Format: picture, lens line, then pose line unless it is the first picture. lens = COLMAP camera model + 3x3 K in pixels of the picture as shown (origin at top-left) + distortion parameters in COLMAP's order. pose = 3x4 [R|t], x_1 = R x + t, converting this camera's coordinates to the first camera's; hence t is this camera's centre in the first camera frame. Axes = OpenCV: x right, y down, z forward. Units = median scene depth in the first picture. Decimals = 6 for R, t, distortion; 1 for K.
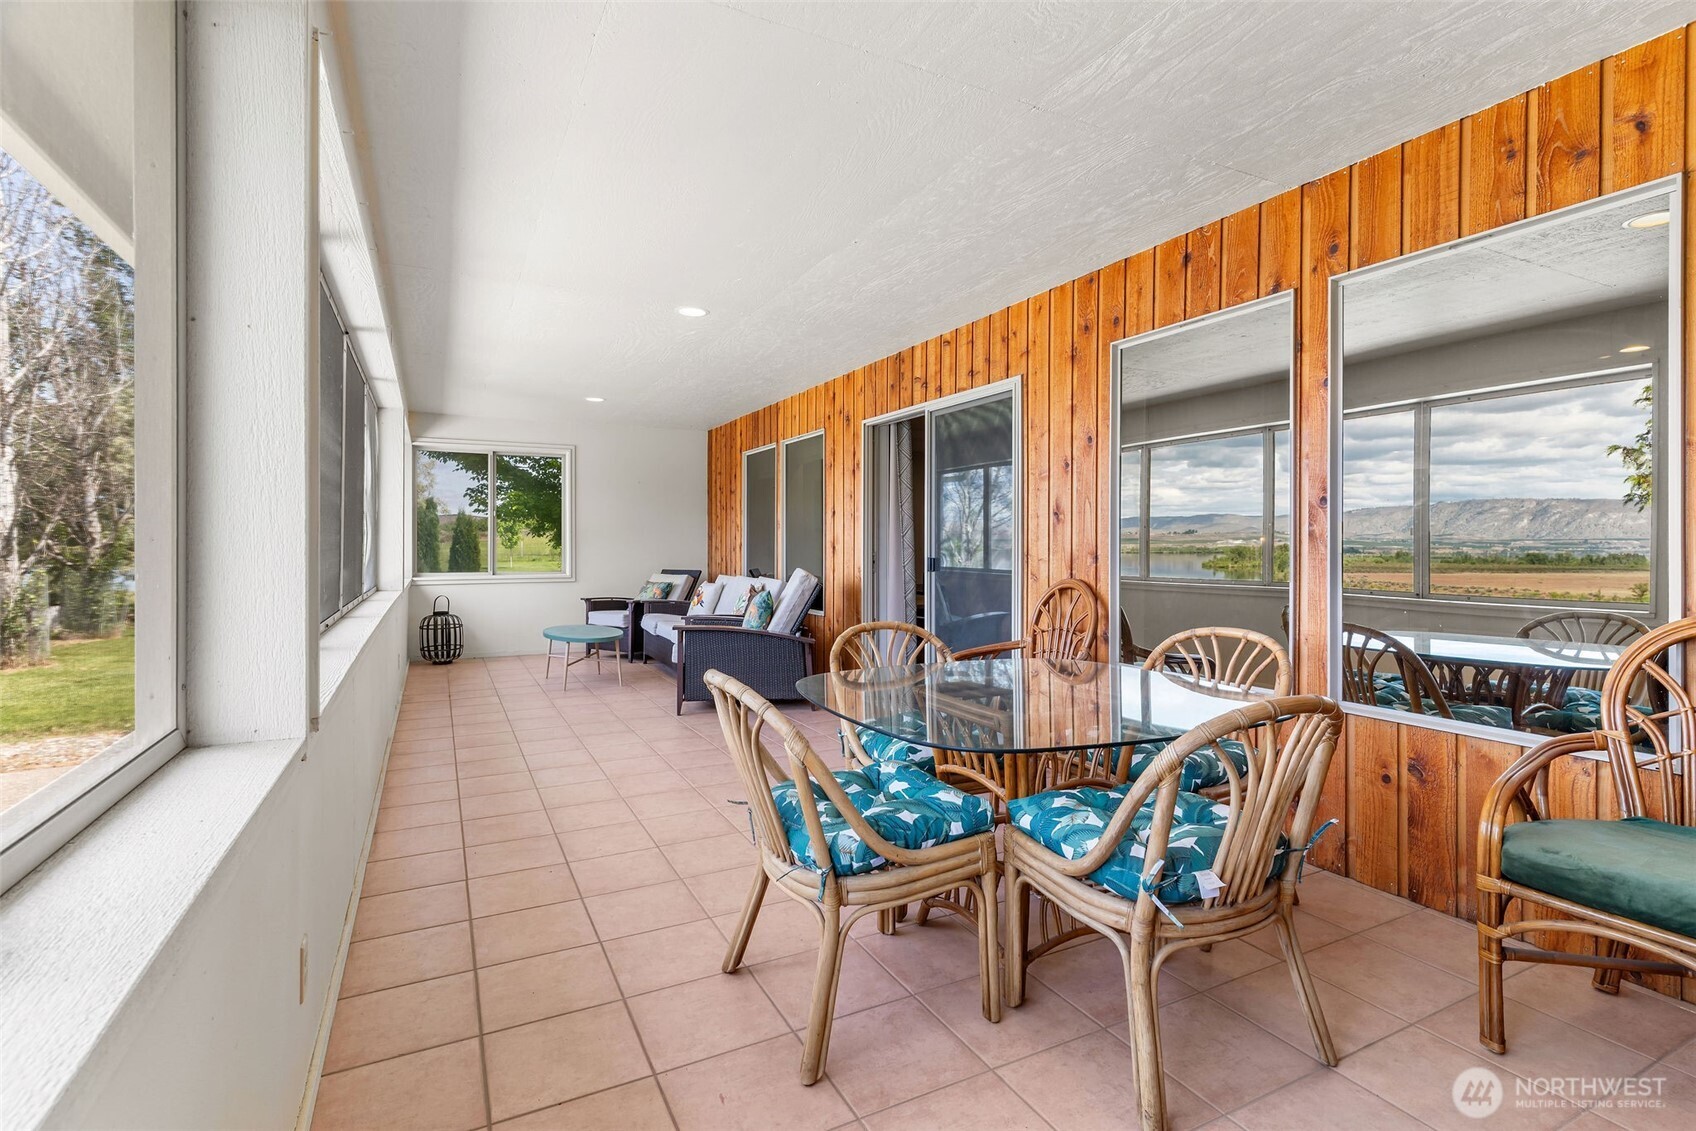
lens RADIAL K [[806.8, 0, 857.1], [0, 806.8, 565.8], [0, 0, 1]] dist [0.000496, -0.000271]
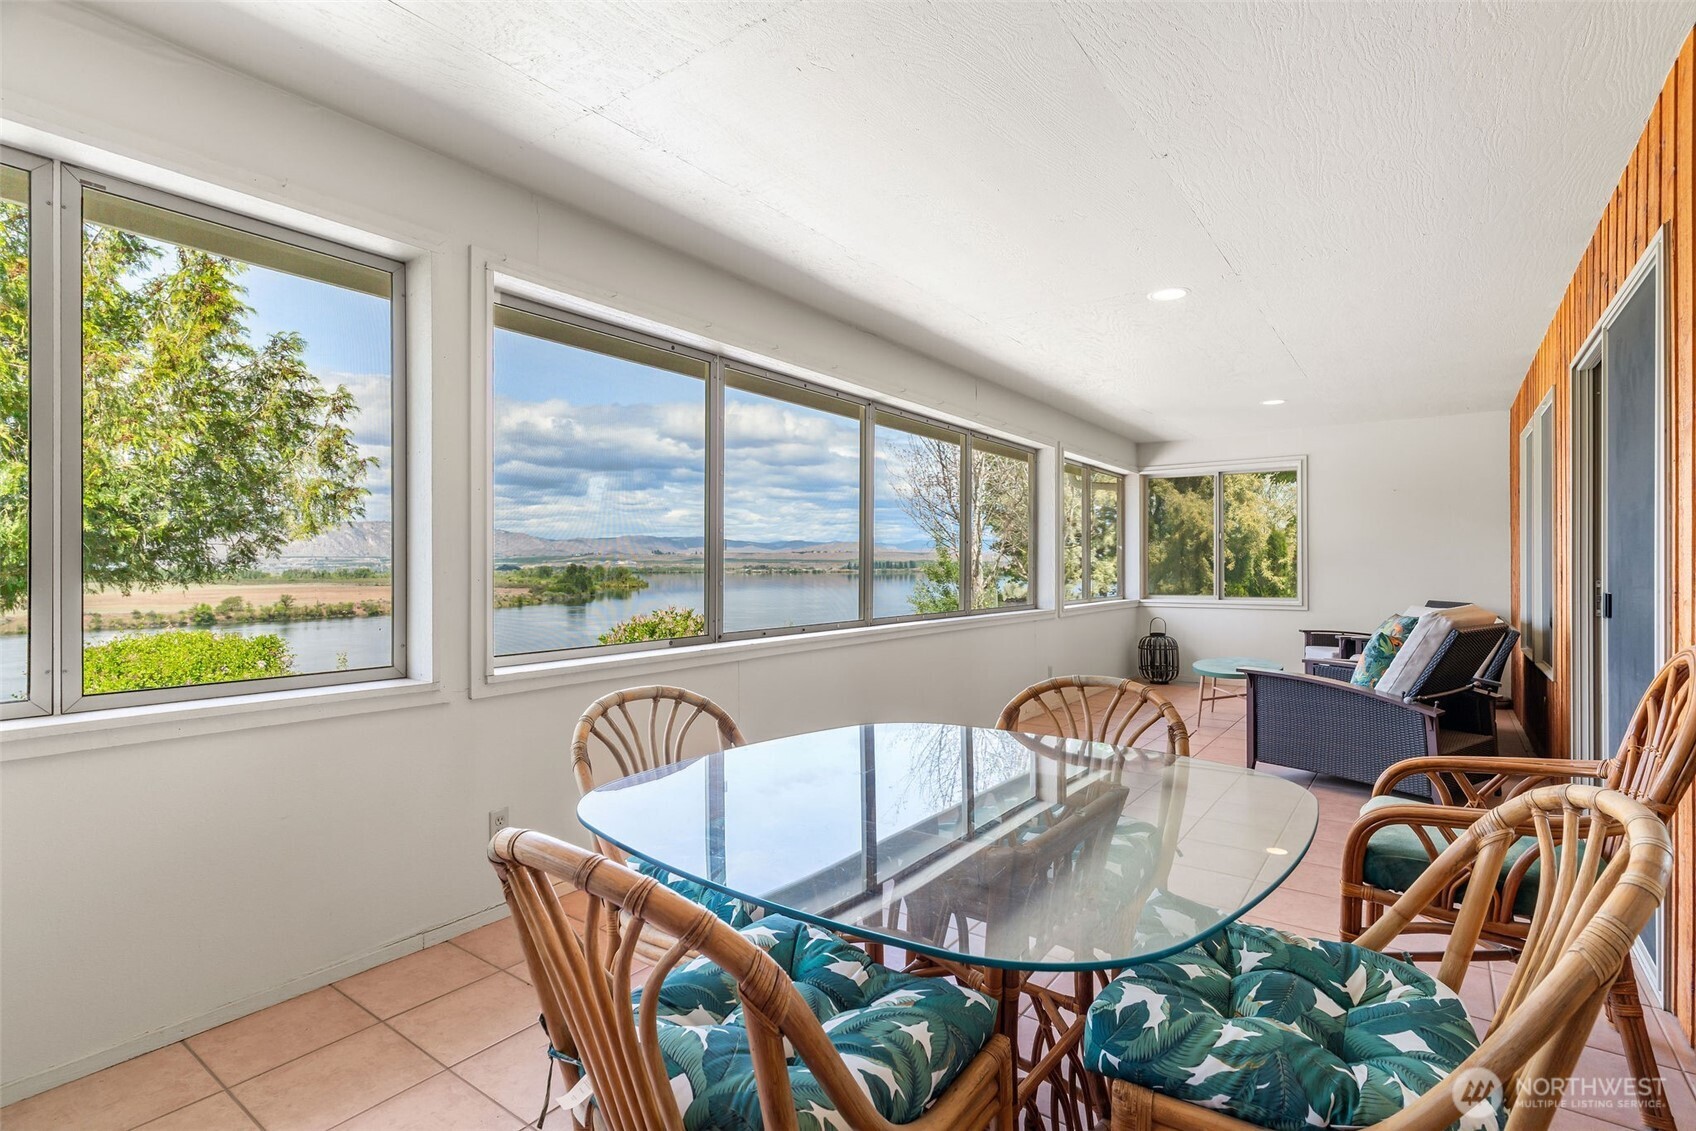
lens RADIAL K [[806.8, 0, 857.1], [0, 806.8, 565.8], [0, 0, 1]] dist [0.000496, -0.000271]
pose [[0.443702, 0.001098, -0.896174, 0.238463], [-0.025855, 0.999599, -0.011576, -0.006527], [0.895801, 0.028307, 0.443553, 0.192254]]
